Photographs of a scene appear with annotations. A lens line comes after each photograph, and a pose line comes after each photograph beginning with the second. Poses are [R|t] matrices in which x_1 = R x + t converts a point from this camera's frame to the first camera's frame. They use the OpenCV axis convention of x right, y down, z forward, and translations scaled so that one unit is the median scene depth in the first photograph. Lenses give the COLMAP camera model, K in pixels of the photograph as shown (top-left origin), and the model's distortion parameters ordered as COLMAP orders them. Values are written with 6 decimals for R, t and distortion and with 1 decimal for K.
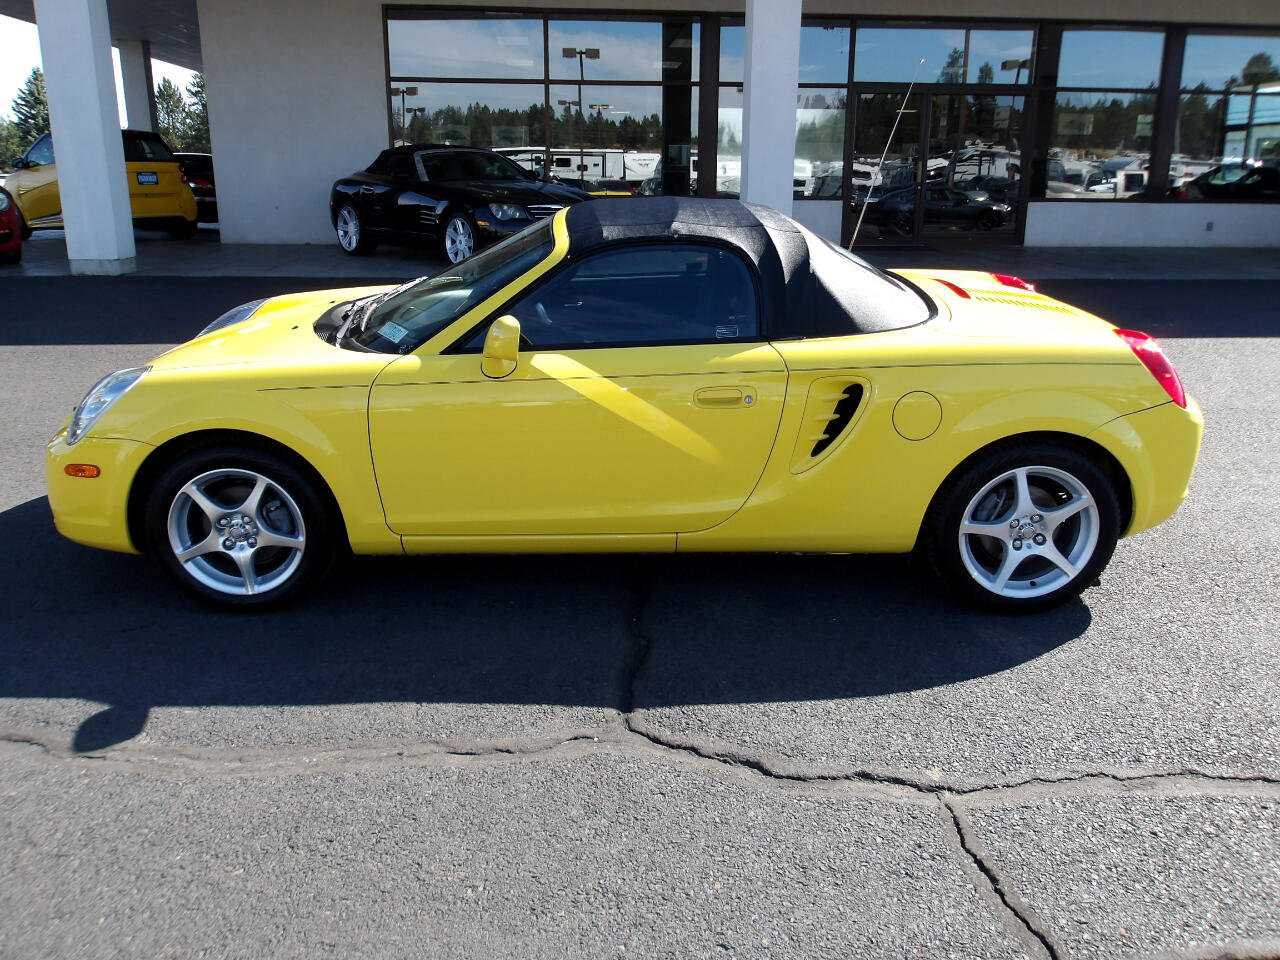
lens RADIAL K [[1053.9, 0, 647.8], [0, 1053.9, 481.5], [0, 0, 1]] dist [0.011761, -0.019653]
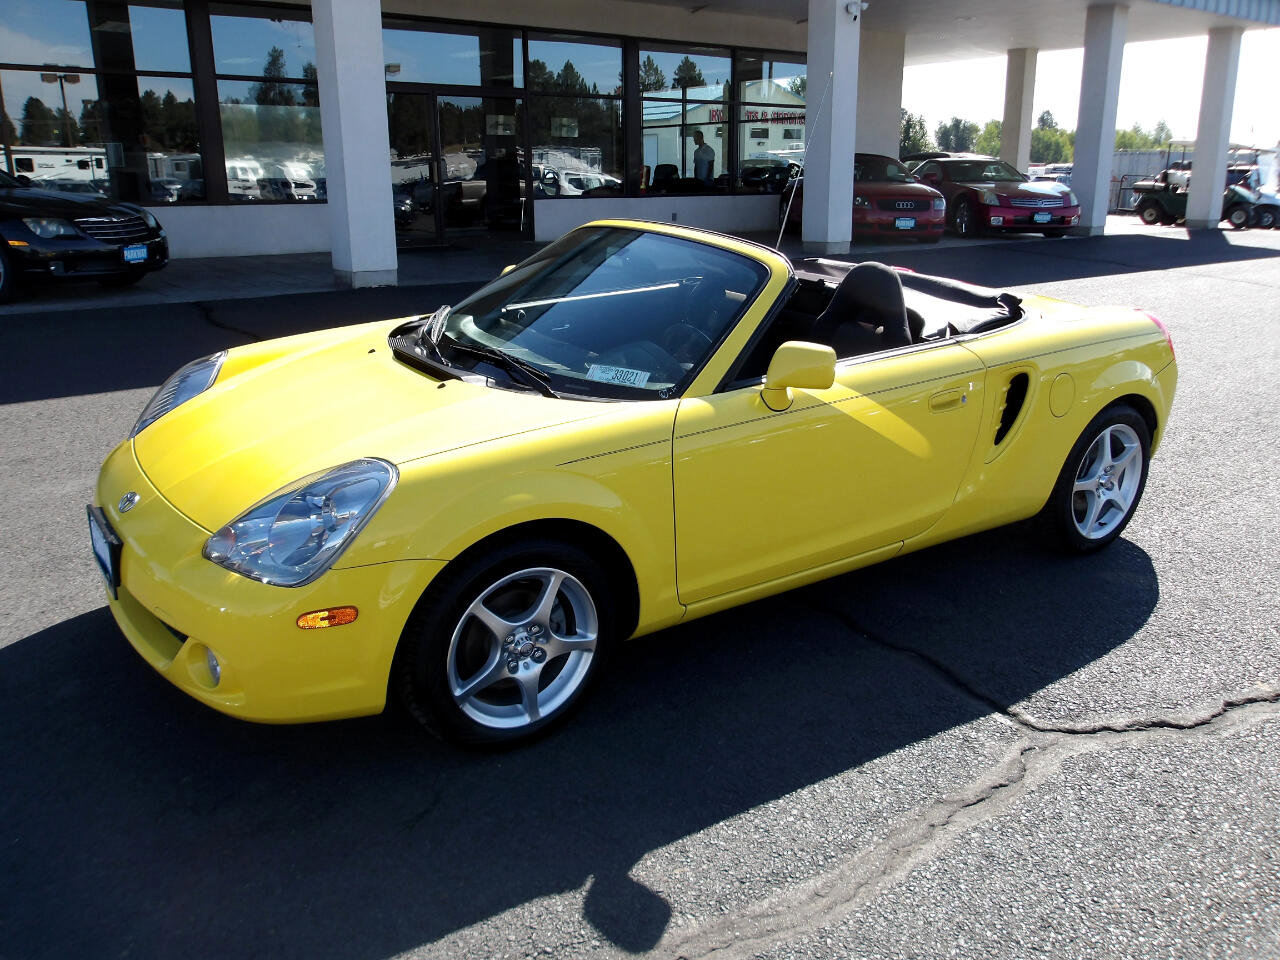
lens RADIAL K [[1053.9, 0, 646.7], [0, 1053.9, 484.7], [0, 0, 1]] dist [0.011761, -0.019653]
pose [[0.831416, -0.168062, 0.529625, -0.707428], [0.165186, 0.984827, 0.053196, -0.098913], [-0.530529, 0.043258, 0.846562, 0.276021]]
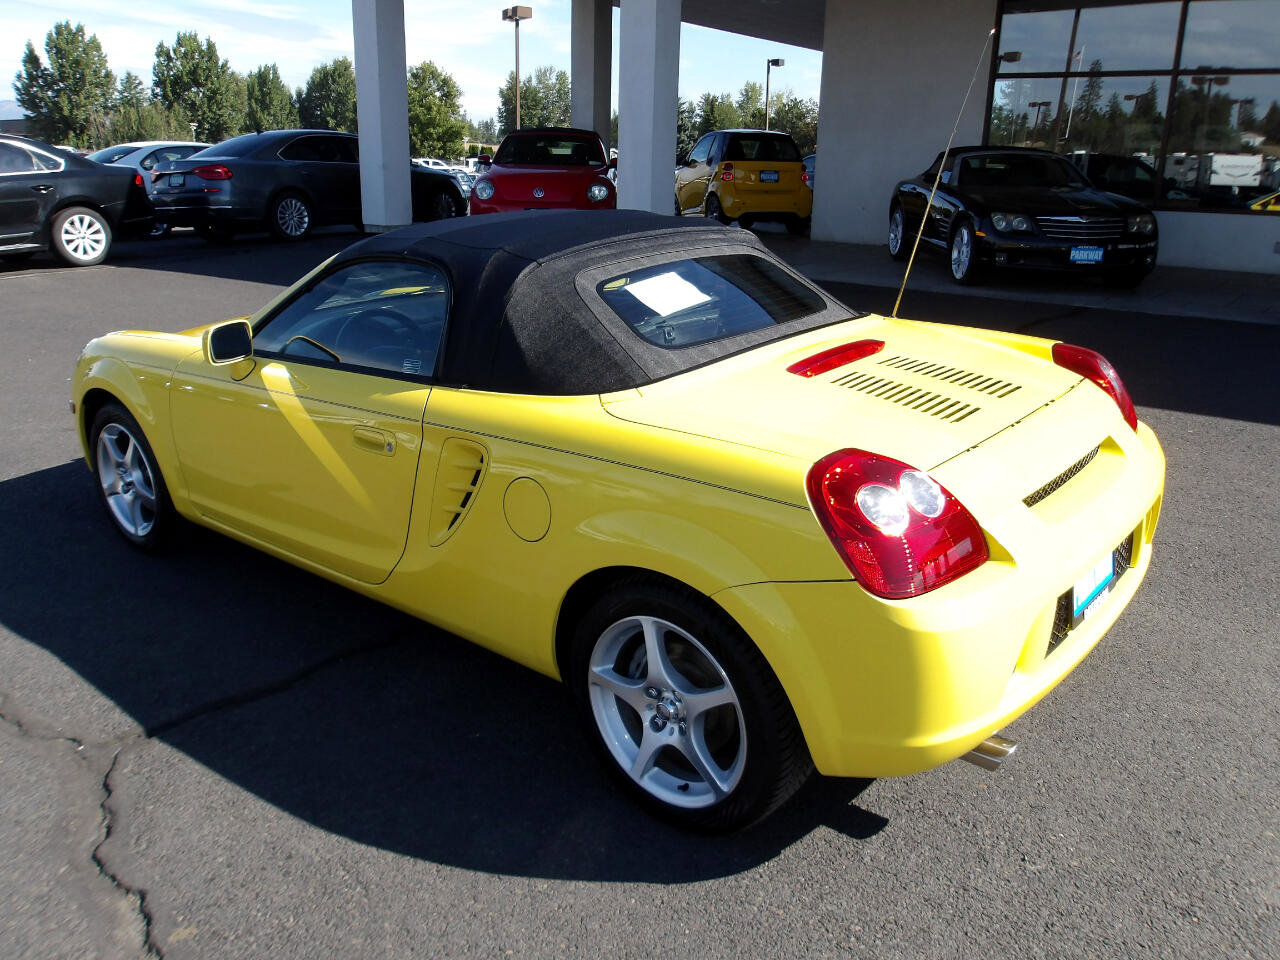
lens RADIAL K [[1053.9, 0, 645.0], [0, 1053.9, 478.3], [0, 0, 1]] dist [0.011761, -0.019653]
pose [[0.754083, 0.201535, -0.625094, 0.766721], [-0.203213, 0.976648, 0.069733, -0.150115], [0.624551, 0.074442, 0.777428, 0.448166]]
